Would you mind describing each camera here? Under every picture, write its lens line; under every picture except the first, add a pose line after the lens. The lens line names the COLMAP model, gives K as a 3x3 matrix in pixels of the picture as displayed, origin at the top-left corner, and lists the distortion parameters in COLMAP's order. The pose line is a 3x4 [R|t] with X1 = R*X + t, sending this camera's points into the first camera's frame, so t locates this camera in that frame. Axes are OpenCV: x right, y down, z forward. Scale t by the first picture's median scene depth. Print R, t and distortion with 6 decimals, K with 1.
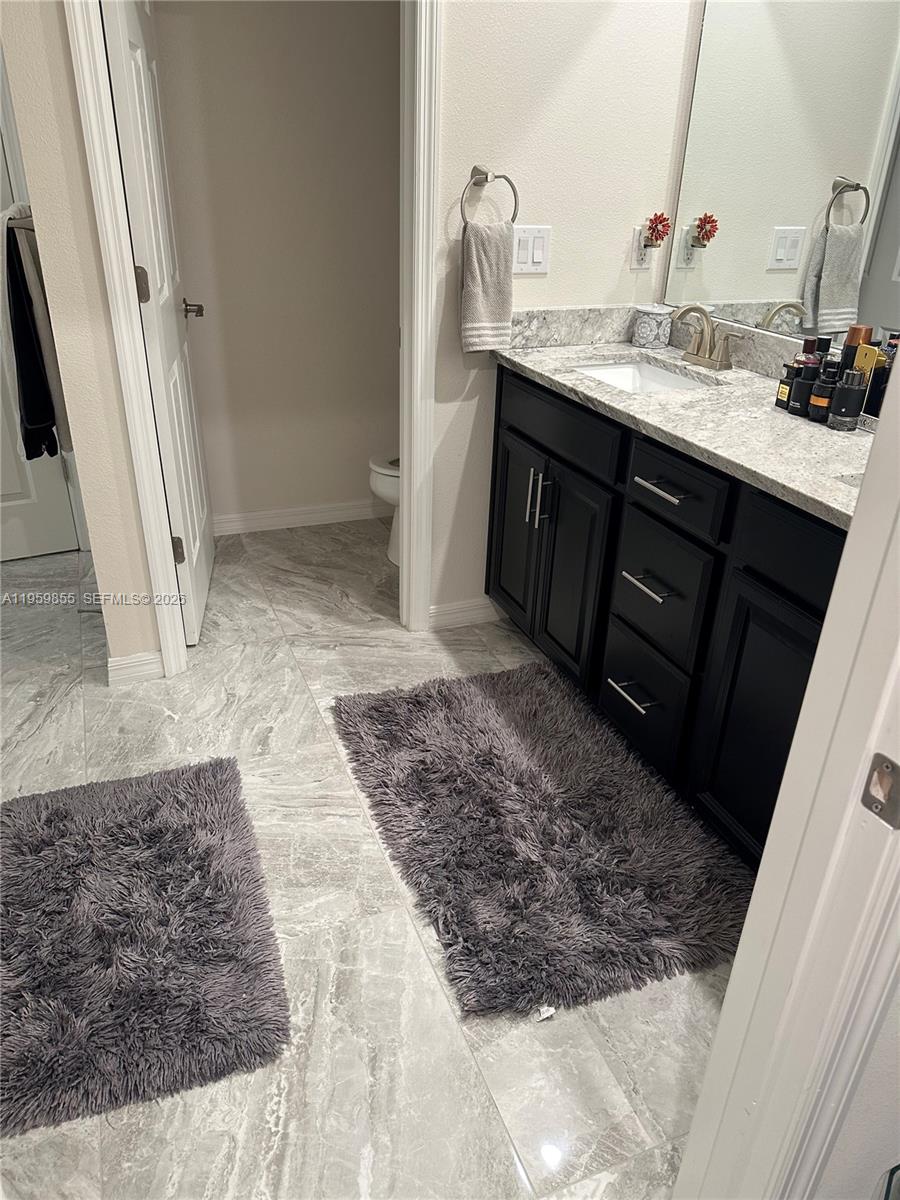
lens RADIAL K [[844.0, 0, 450.0], [0, 844.0, 600.0], [0, 0, 1]] dist [0.100343, -0.125797]
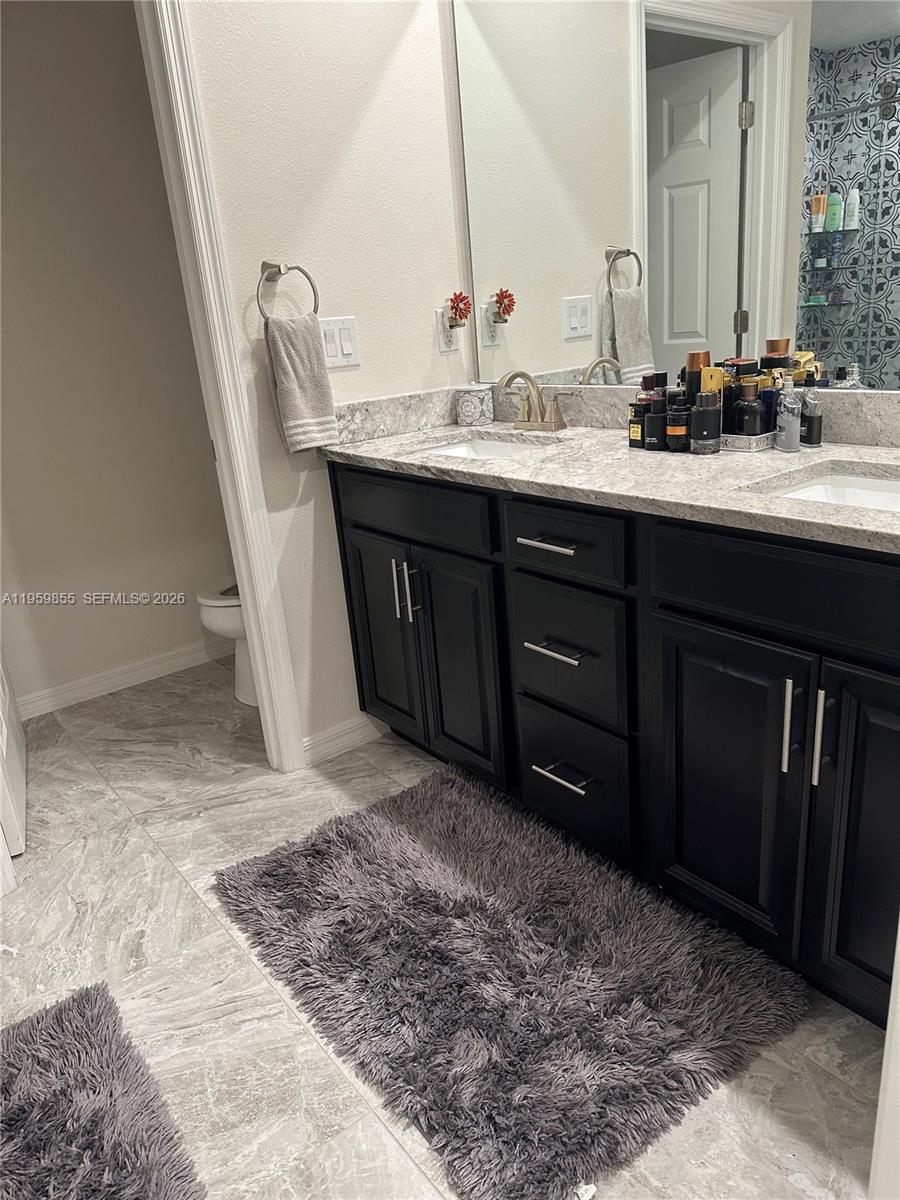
lens RADIAL K [[848.0, 0, 450.0], [0, 848.0, 600.0], [0, 0, 1]] dist [0.095954, -0.126141]
pose [[0.955711, -0.191325, 0.223634, -0.057351], [0.222911, 0.966718, -0.125568, 0.015687], [-0.192167, 0.169857, 0.966551, 0.110949]]
